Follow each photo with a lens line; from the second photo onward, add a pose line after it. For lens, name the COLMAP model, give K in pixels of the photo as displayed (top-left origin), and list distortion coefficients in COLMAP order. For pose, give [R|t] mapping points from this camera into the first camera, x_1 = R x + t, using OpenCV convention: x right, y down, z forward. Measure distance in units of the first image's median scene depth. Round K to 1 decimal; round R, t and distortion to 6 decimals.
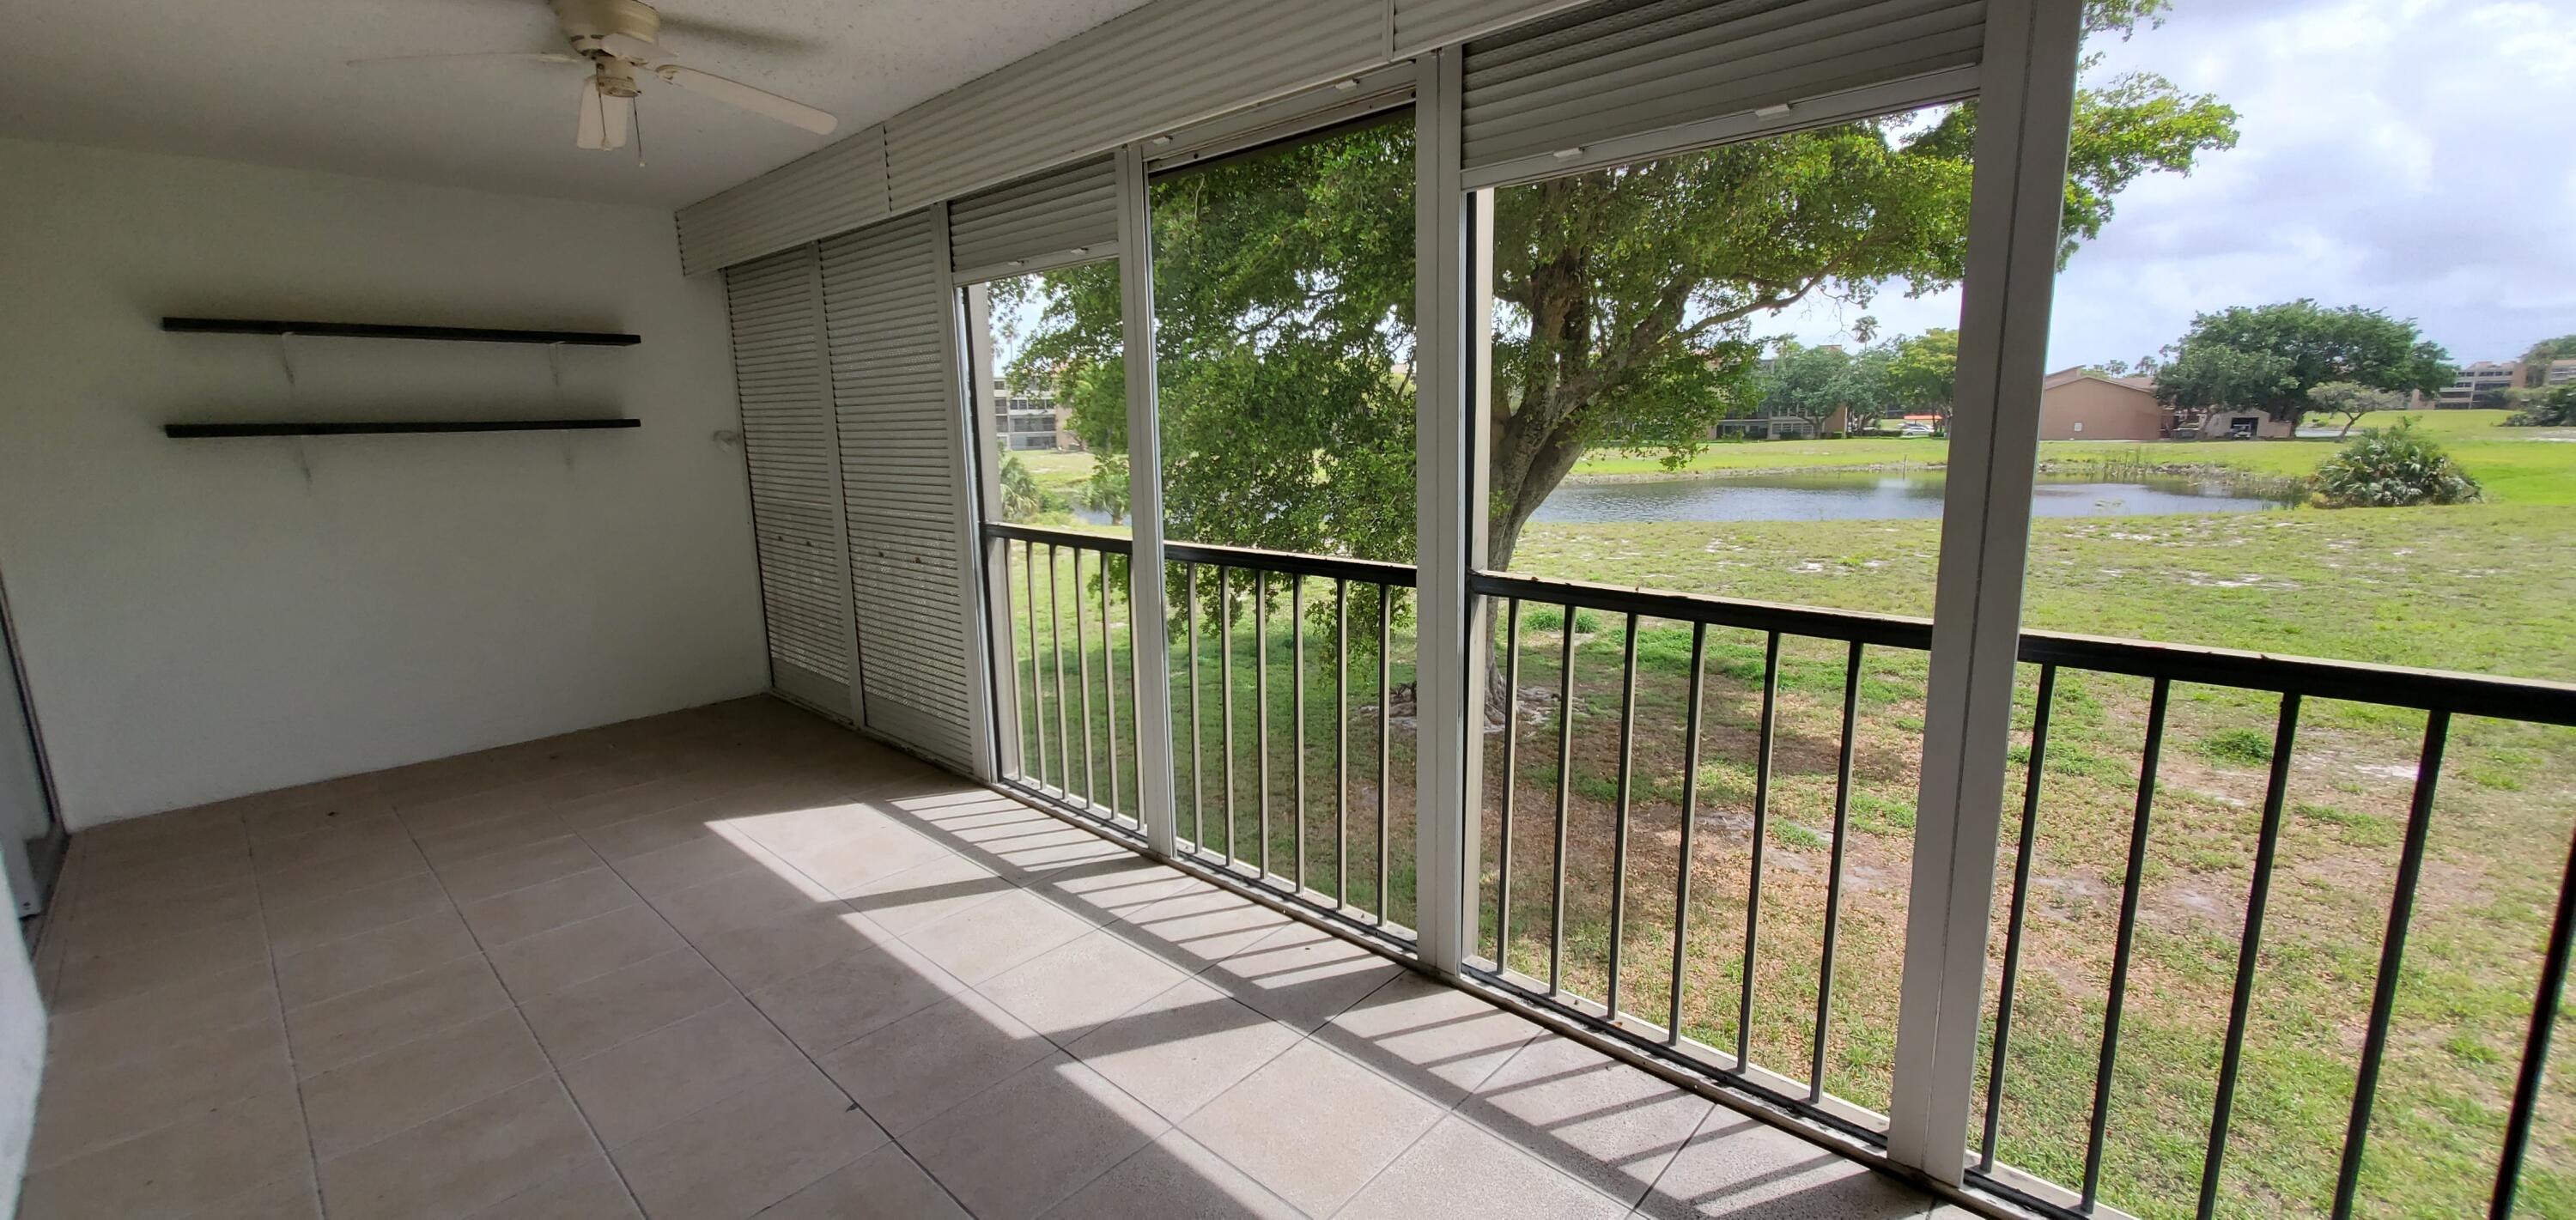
lens RADIAL K [[1023.7, 0, 1291.9], [0, 1023.7, 610.4], [0, 0, 1]] dist [-0.003104, 0.000226]
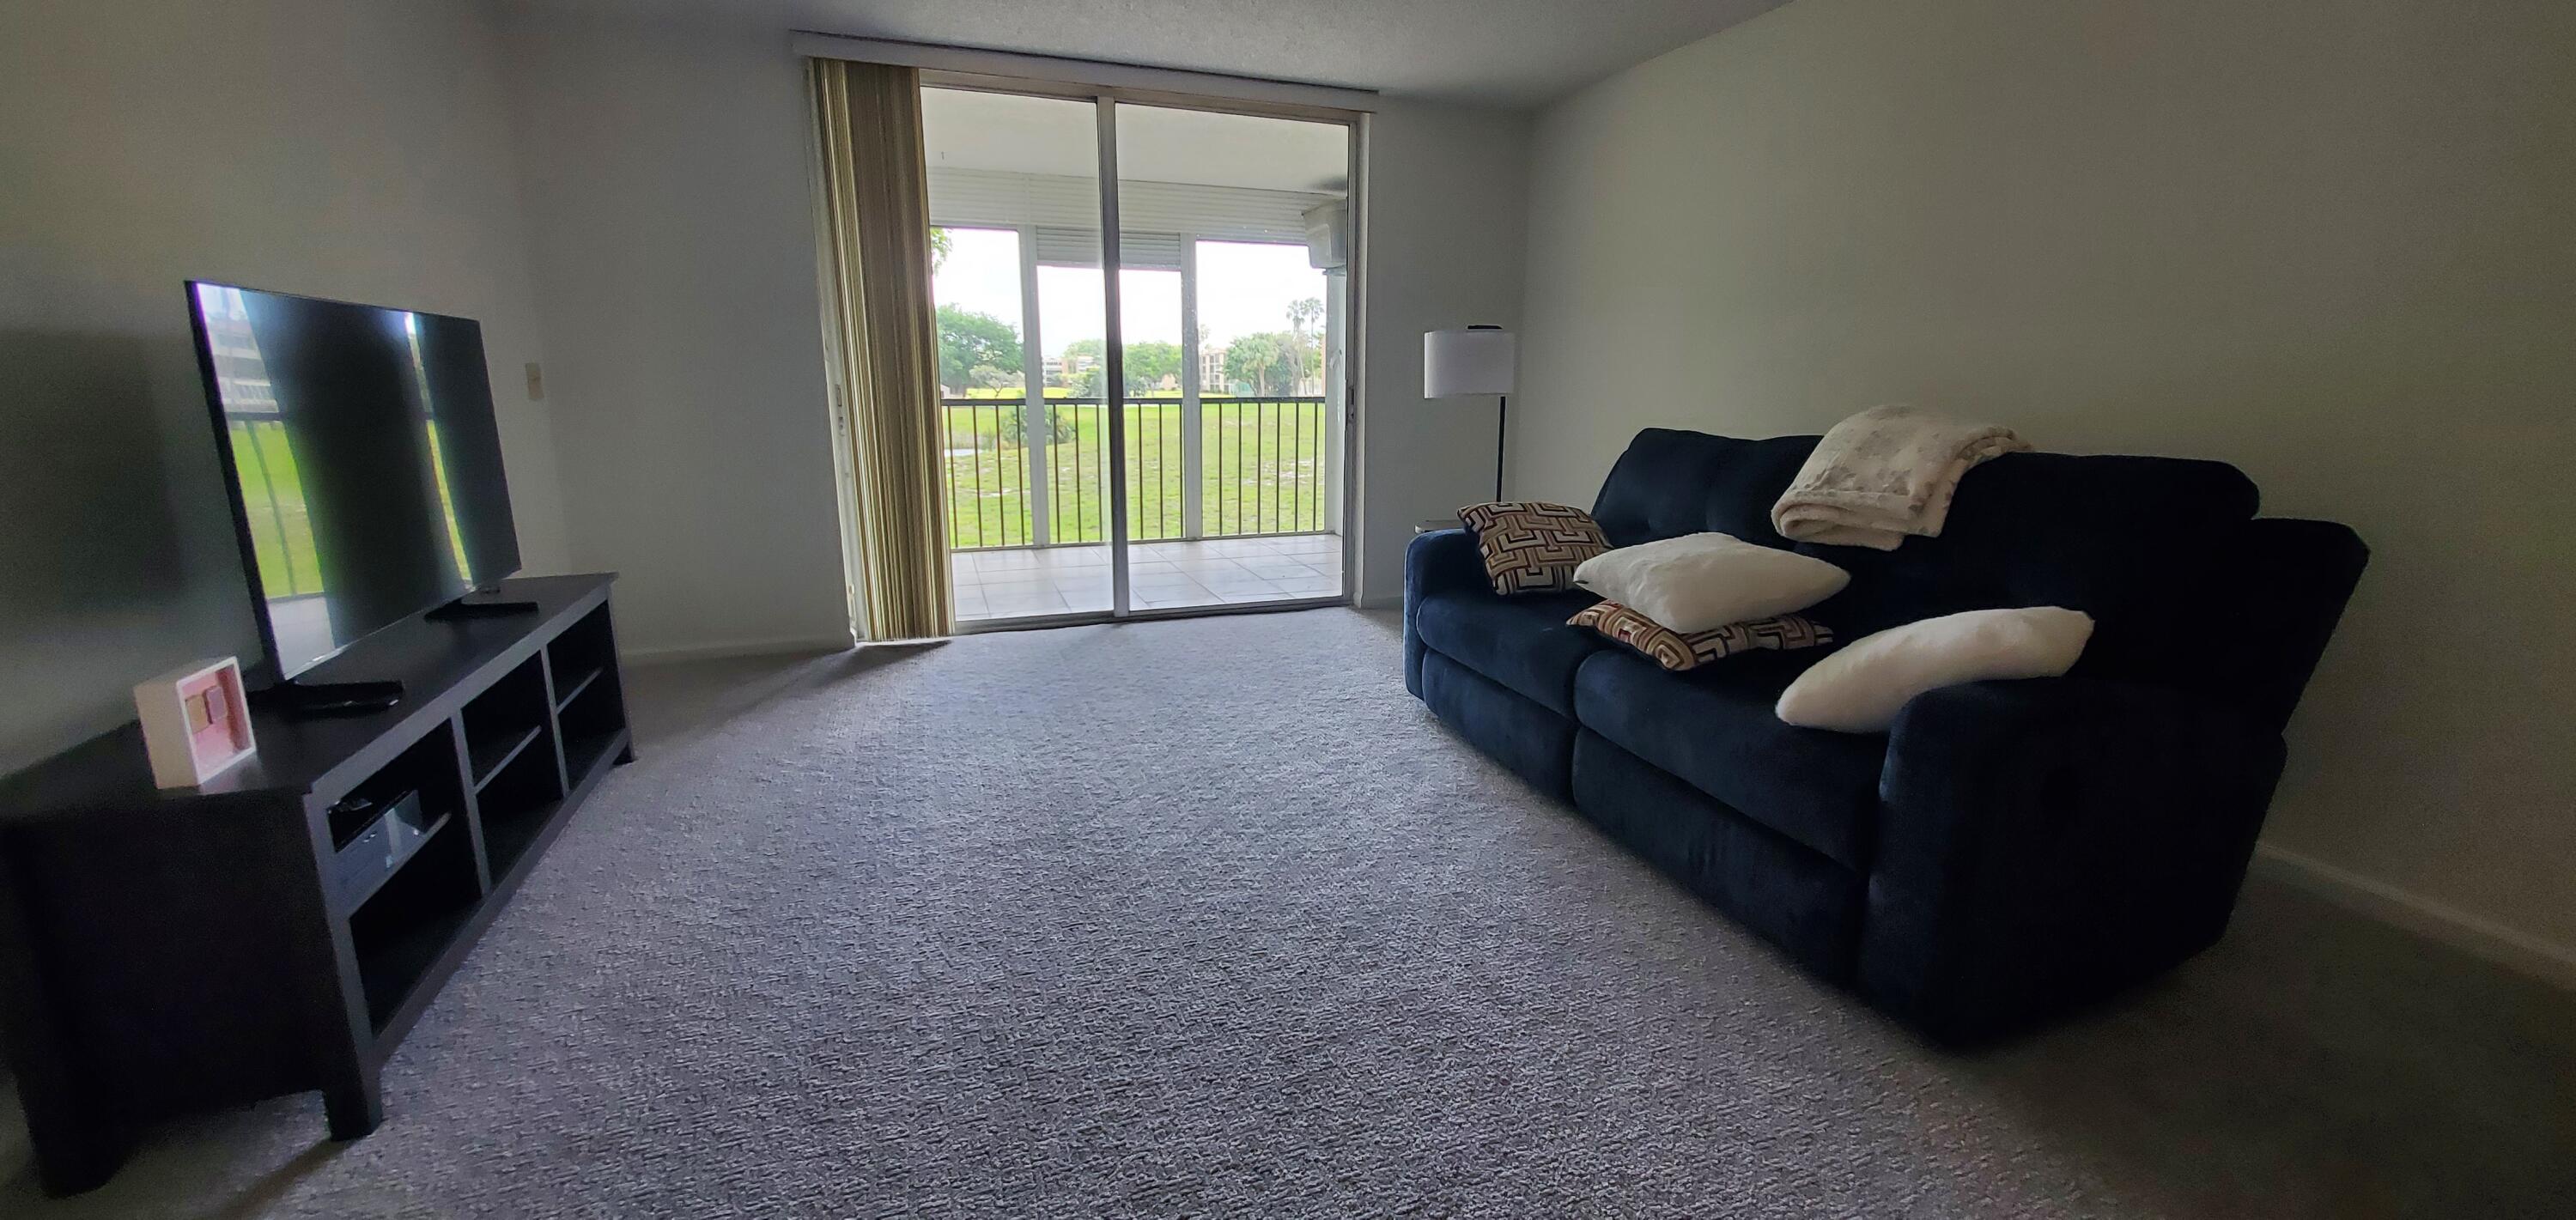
lens RADIAL K [[1023.7, 0, 1294.9], [0, 1023.7, 608.2], [0, 0, 1]] dist [-0.003104, 0.000226]
pose [[0.468284, -0.172317, 0.866612, -0.099863], [0.151401, 0.981942, 0.113438, 0.014819], [-0.870510, 0.078085, 0.485917, -0.049914]]
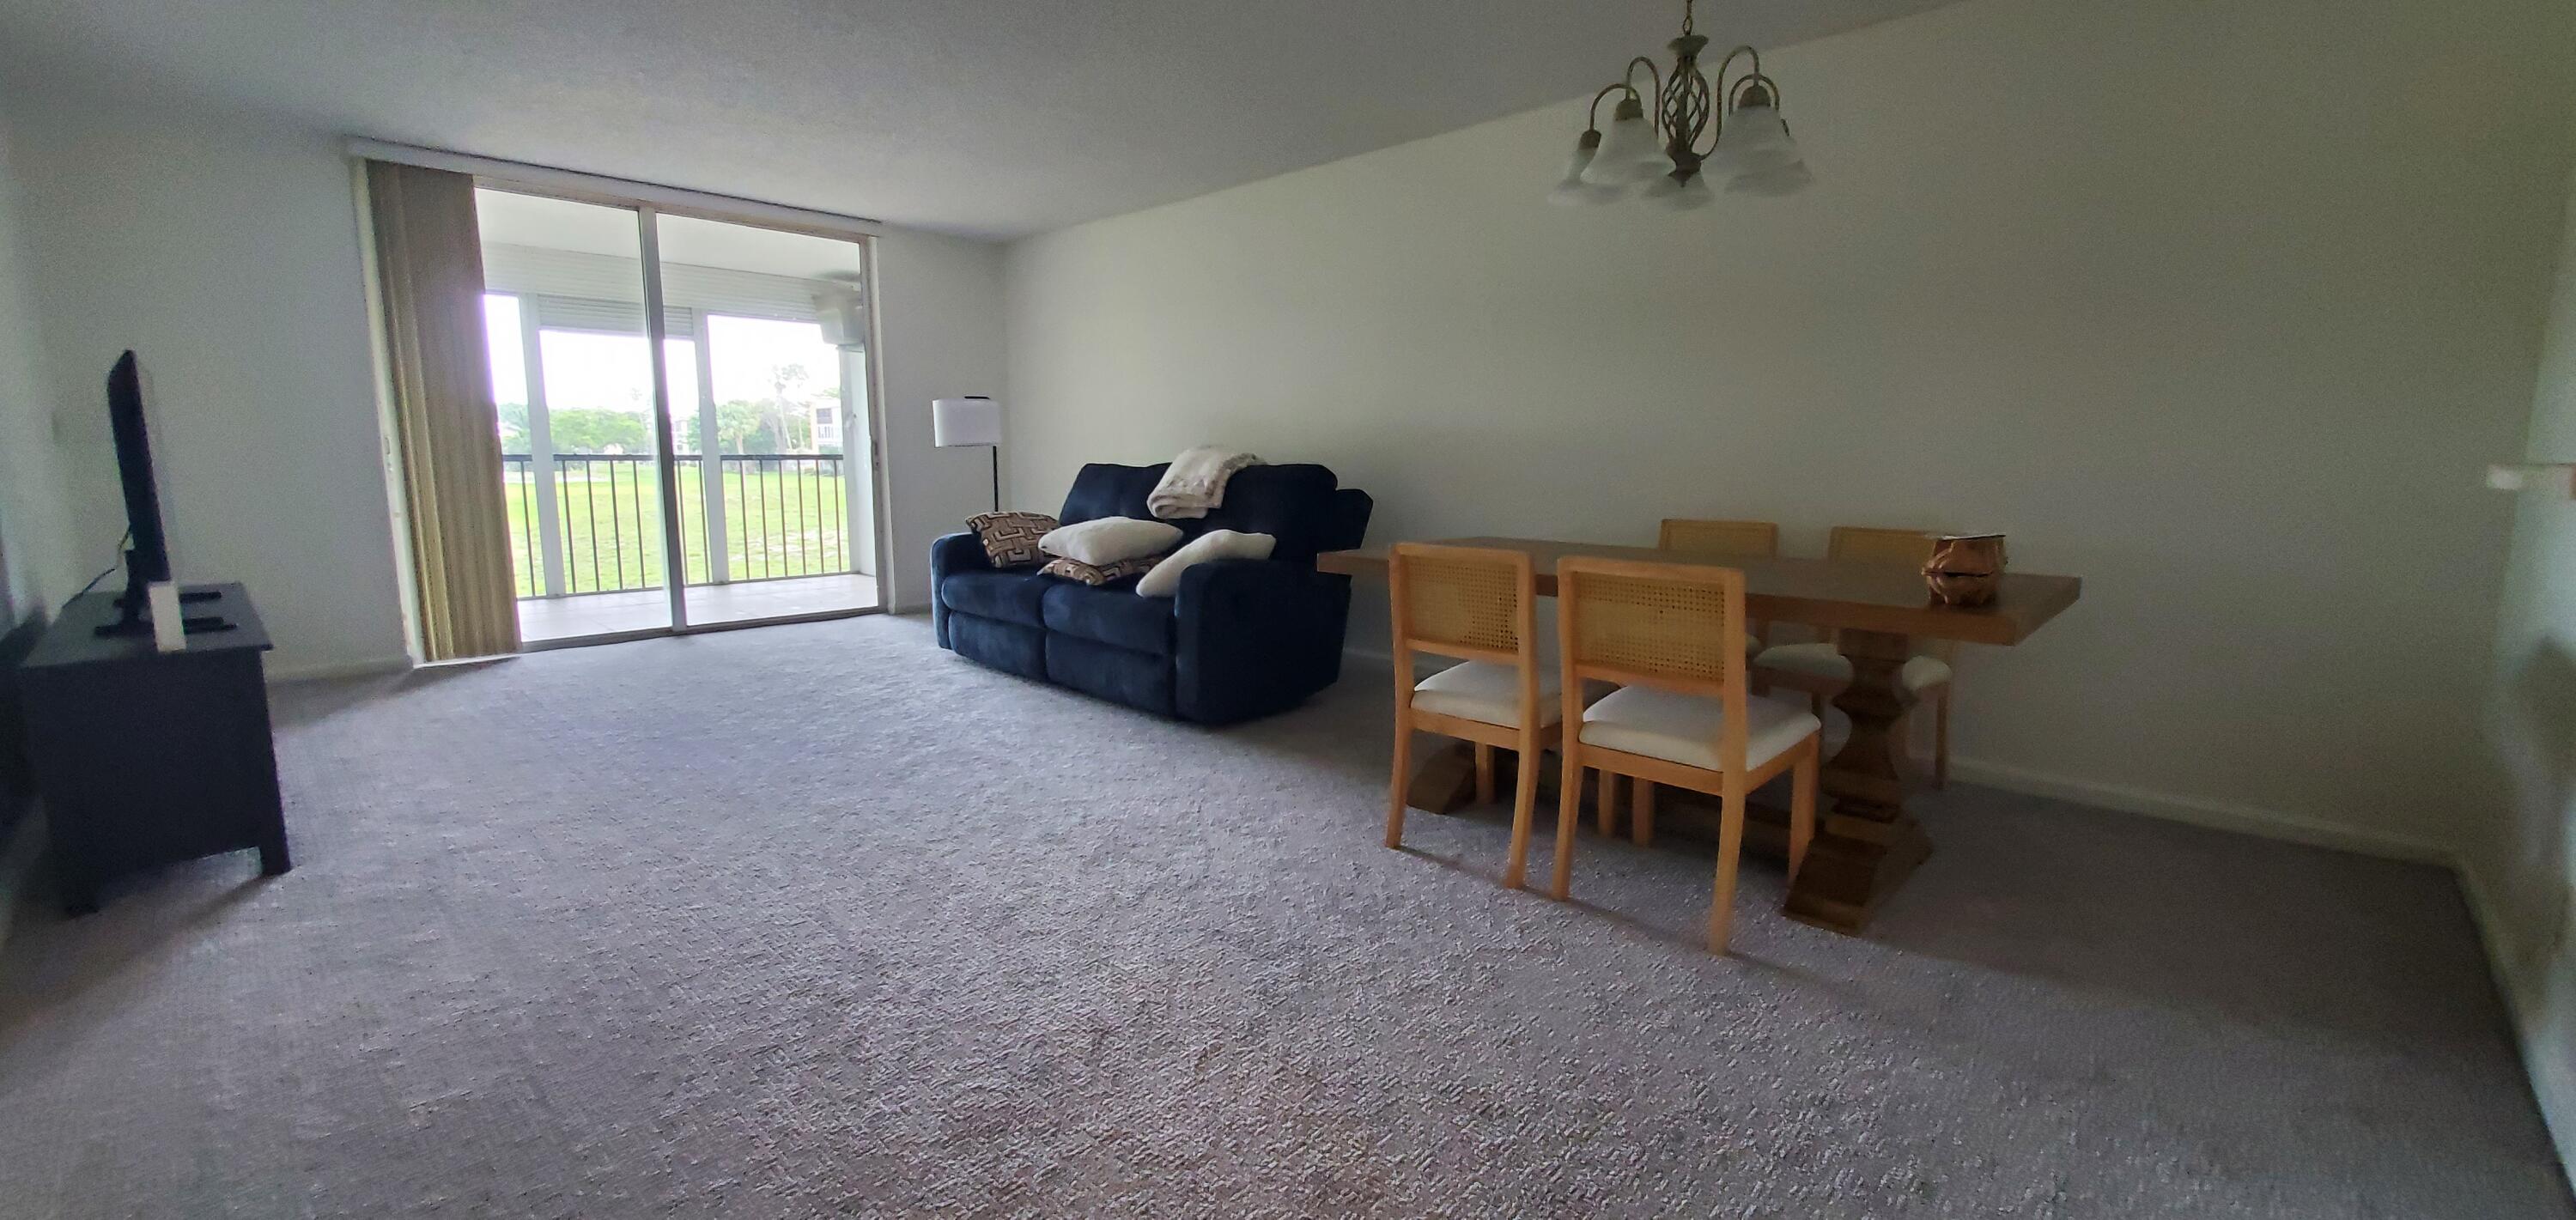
lens RADIAL K [[1023.7, 0, 1296.5], [0, 1023.7, 600.2], [0, 0, 1]] dist [-0.003104, 0.000226]
pose [[0.026187, -0.124900, 0.991824, -0.367342], [0.180844, 0.976386, 0.118181, 0.052173], [-0.983163, 0.176271, 0.048156, -0.144377]]
